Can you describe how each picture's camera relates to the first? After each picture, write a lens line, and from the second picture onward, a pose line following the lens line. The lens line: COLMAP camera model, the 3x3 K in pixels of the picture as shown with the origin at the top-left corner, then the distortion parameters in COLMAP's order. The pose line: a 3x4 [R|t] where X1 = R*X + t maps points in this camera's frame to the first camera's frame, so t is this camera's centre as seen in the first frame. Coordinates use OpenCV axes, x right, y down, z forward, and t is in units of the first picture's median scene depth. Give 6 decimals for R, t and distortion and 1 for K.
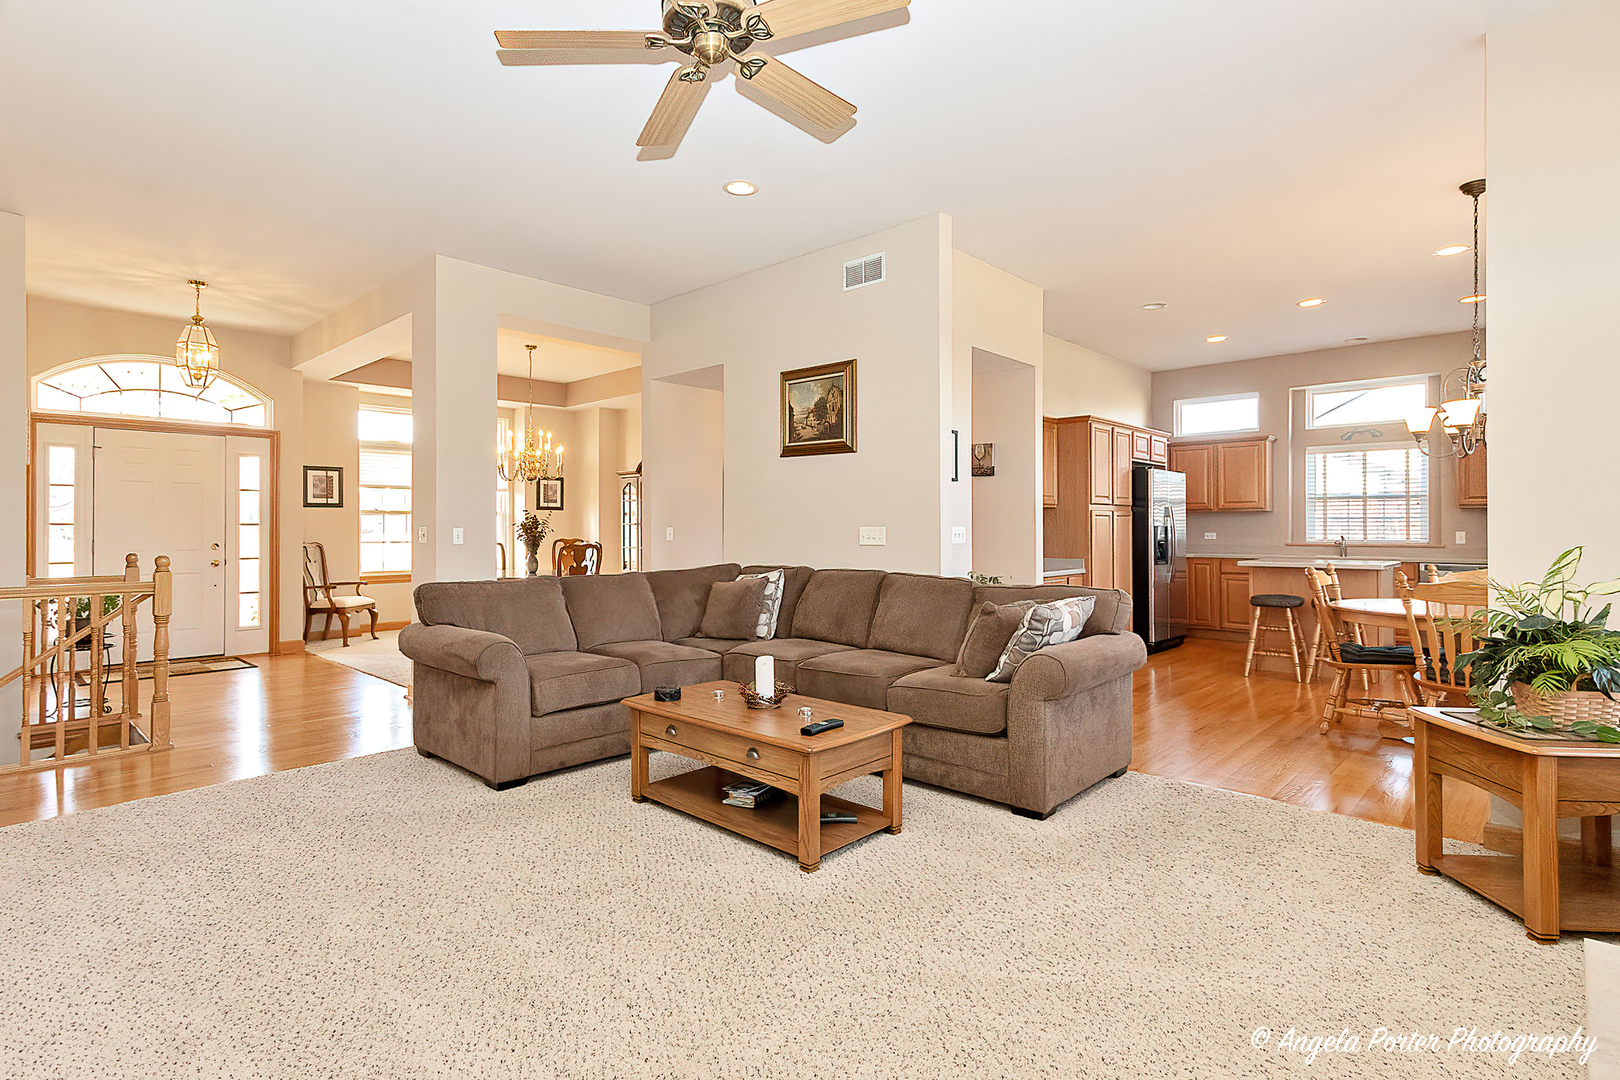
lens RADIAL K [[806.3, 0, 805.0], [0, 806.3, 523.9], [0, 0, 1]] dist [0.012450, -0.000520]
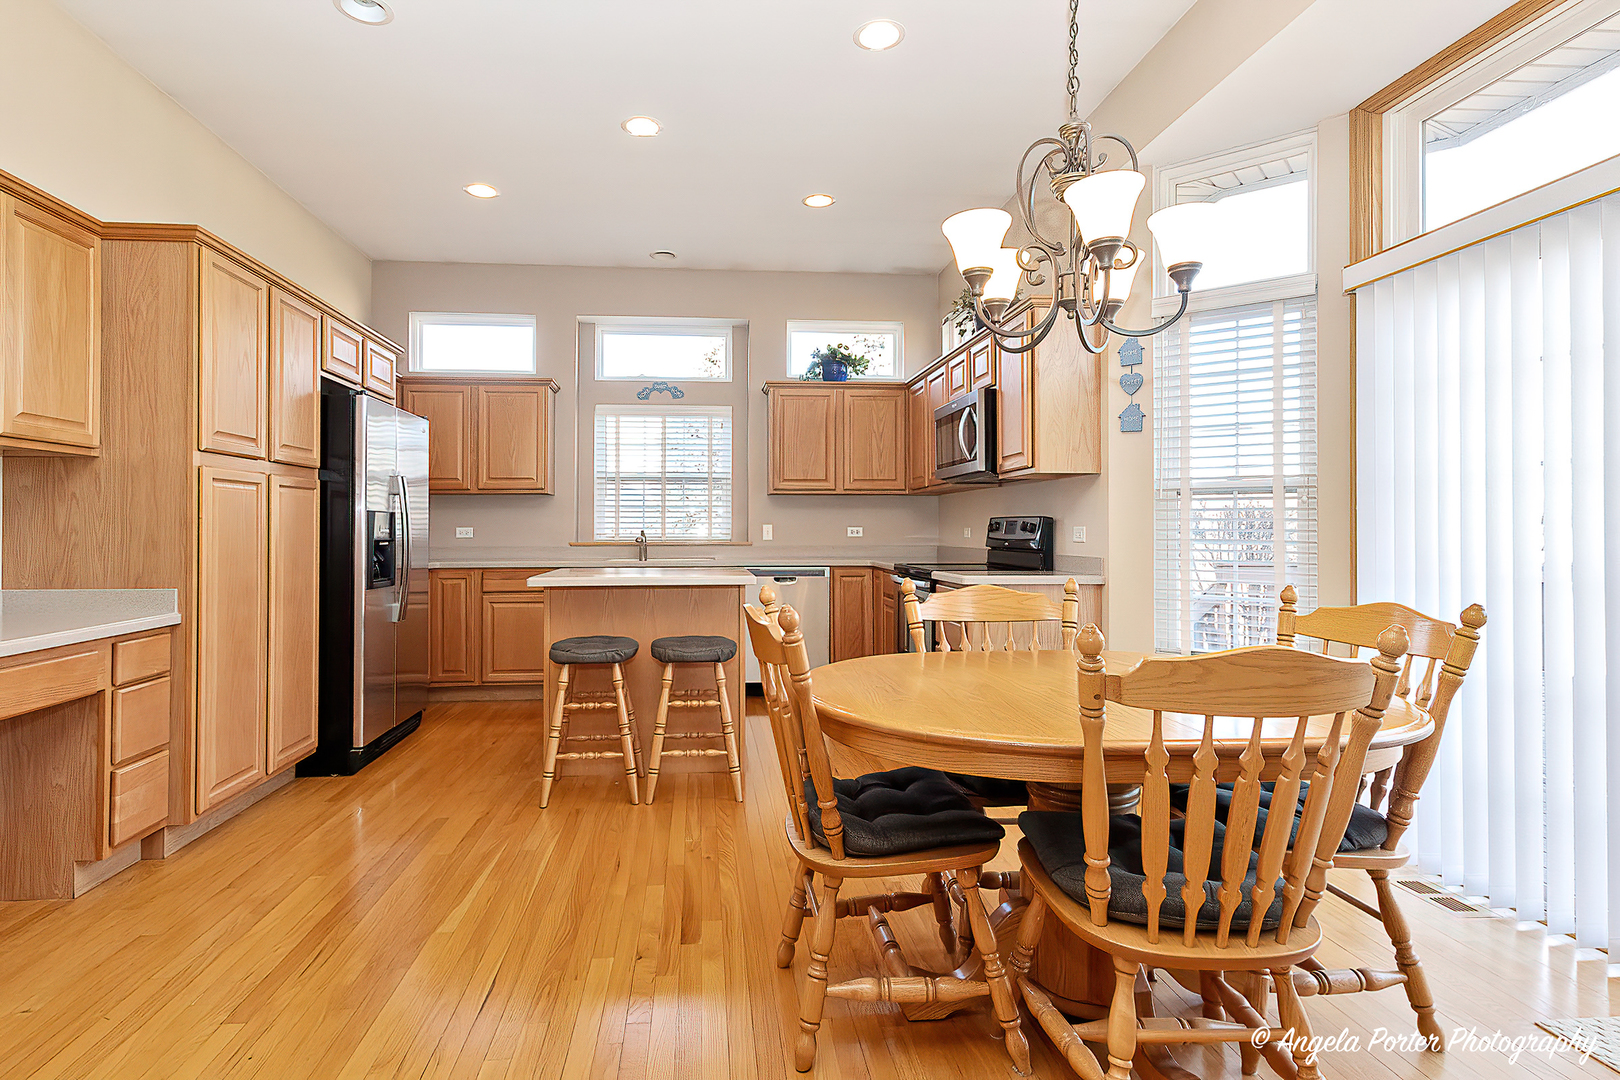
lens RADIAL K [[820.0, 0, 772.9], [0, 820.0, 519.5], [0, 0, 1]] dist [-0.000335, -0.000345]
pose [[0.665442, 0.007512, 0.746412, 0.208357], [-0.003482, 0.999970, -0.006960, 0.009776], [-0.746442, 0.002032, 0.665448, 0.448738]]
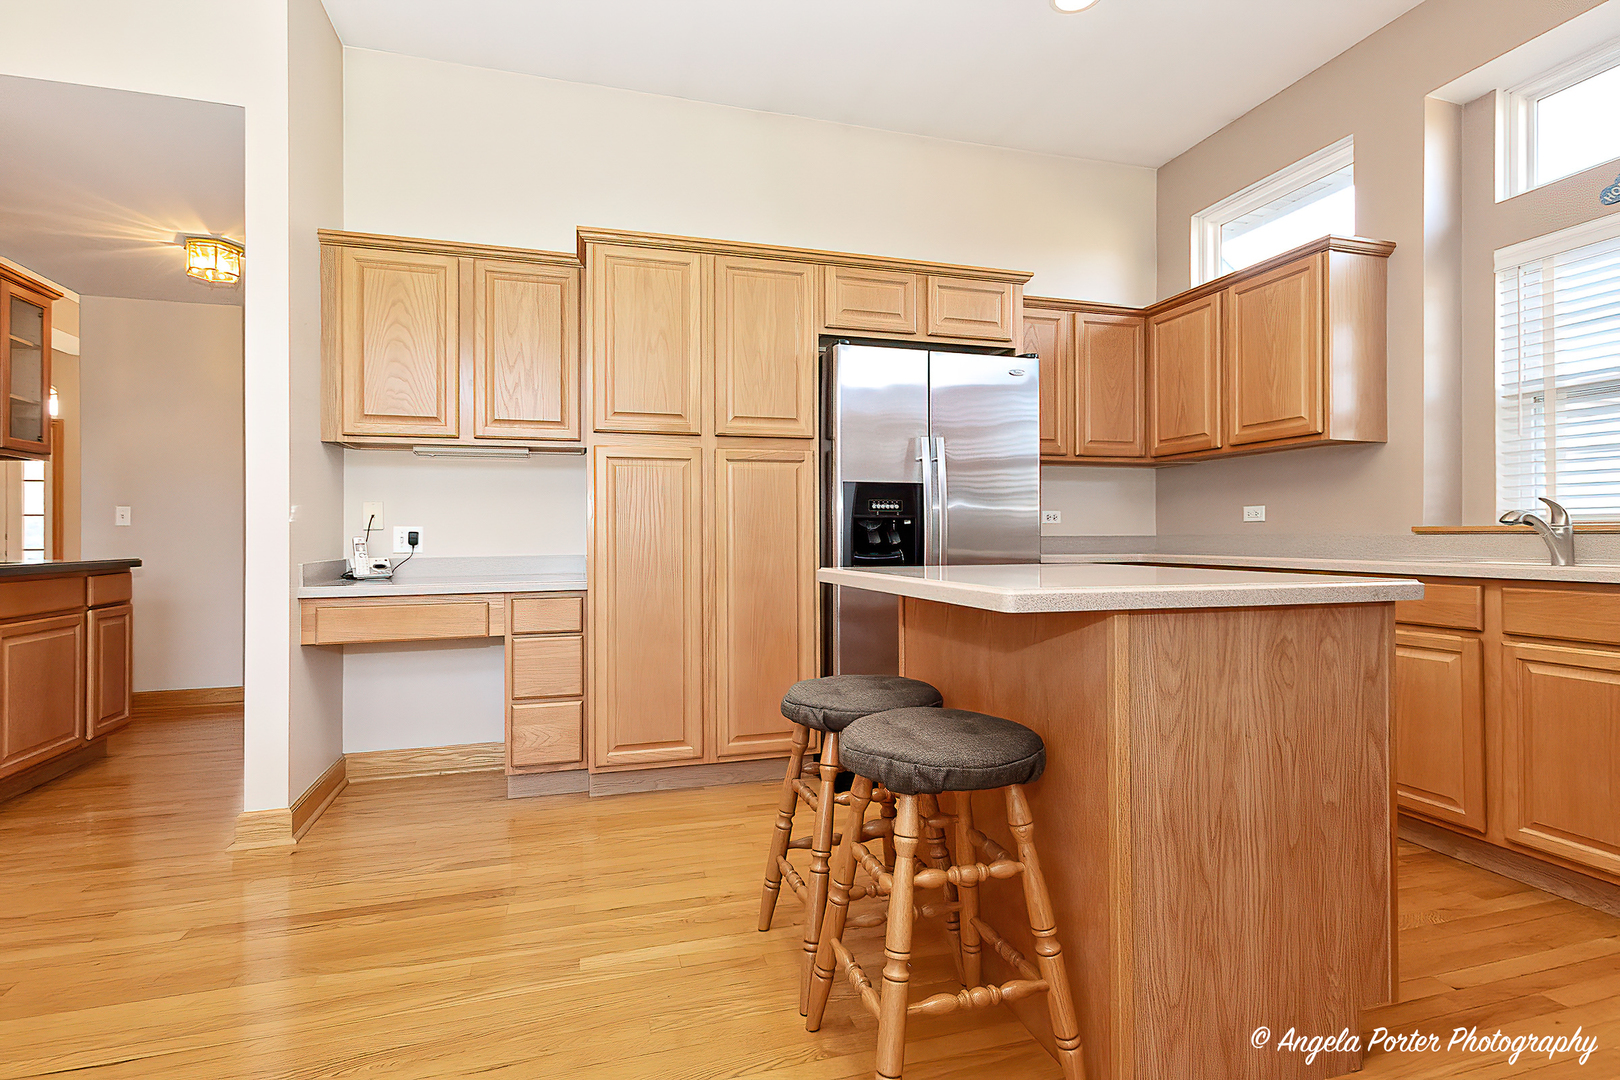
lens RADIAL K [[759.0, 0, 810.8], [0, 759.0, 529.6], [0, 0, 1]] dist [0.002682, -0.000001]
pose [[0.862807, -0.007484, -0.505478, 0.576397], [0.008415, 0.999964, -0.000443, 0.024936], [0.505464, -0.003871, 0.862839, 0.615877]]
